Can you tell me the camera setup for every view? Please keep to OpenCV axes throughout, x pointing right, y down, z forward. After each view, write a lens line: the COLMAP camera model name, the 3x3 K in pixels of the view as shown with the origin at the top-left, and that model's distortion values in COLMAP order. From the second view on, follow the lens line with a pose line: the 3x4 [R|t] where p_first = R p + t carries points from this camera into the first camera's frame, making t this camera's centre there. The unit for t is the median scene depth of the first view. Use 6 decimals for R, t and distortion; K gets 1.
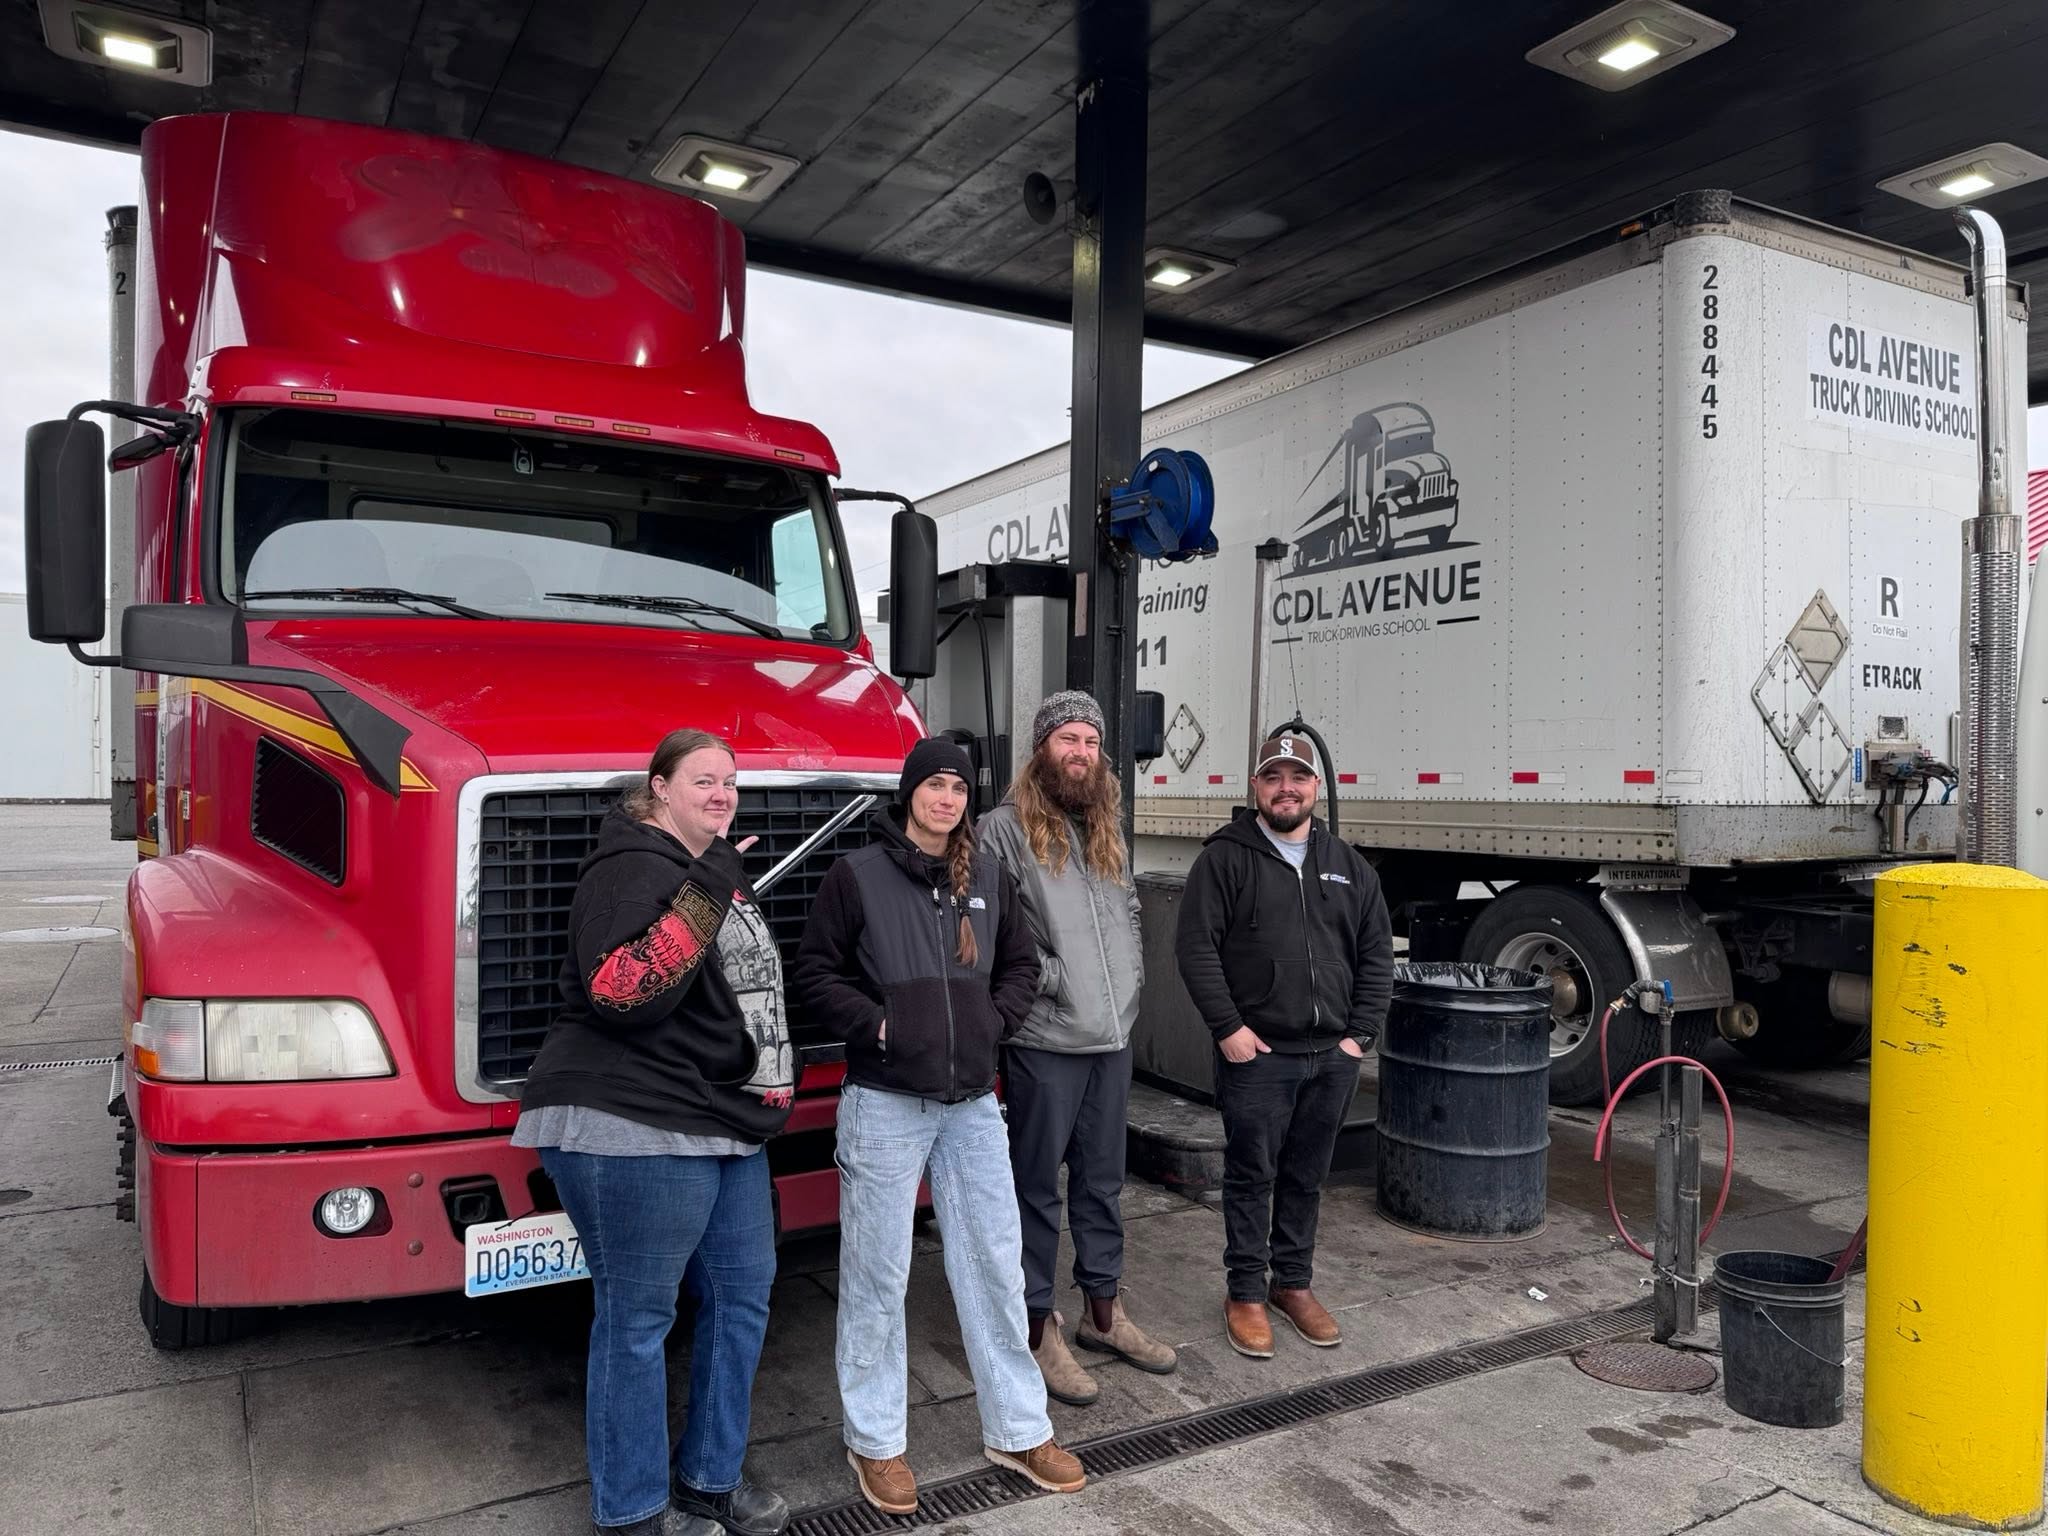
lens RADIAL K [[1502.2, 0, 1024.0], [0, 1502.2, 768.0], [0, 0, 1]] dist [0.008084, 0.003986]
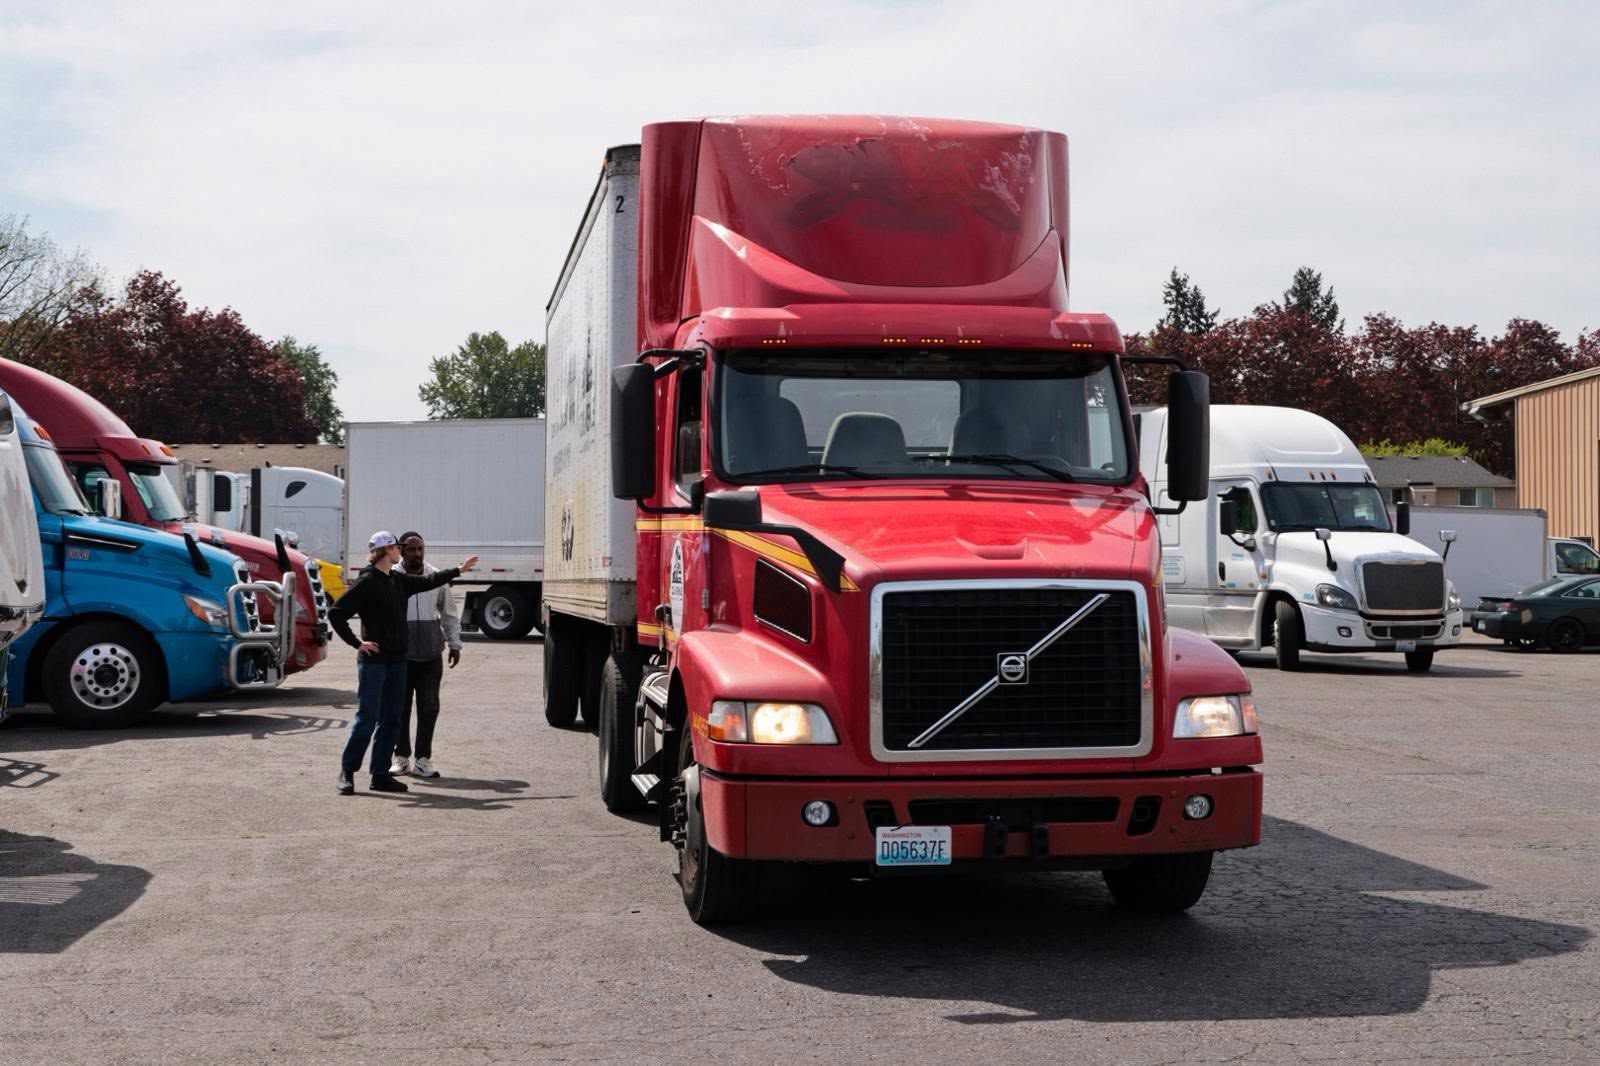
lens RADIAL K [[2019.2, 0, 800.0], [0, 2019.2, 533.0], [0, 0, 1]] dist [-0.004970, -0.002498]
pose [[0.932833, -0.010493, -0.360157, 0.433768], [0.007277, 0.999921, -0.010283, -0.031583], [0.360236, 0.006971, 0.932835, -1.333627]]
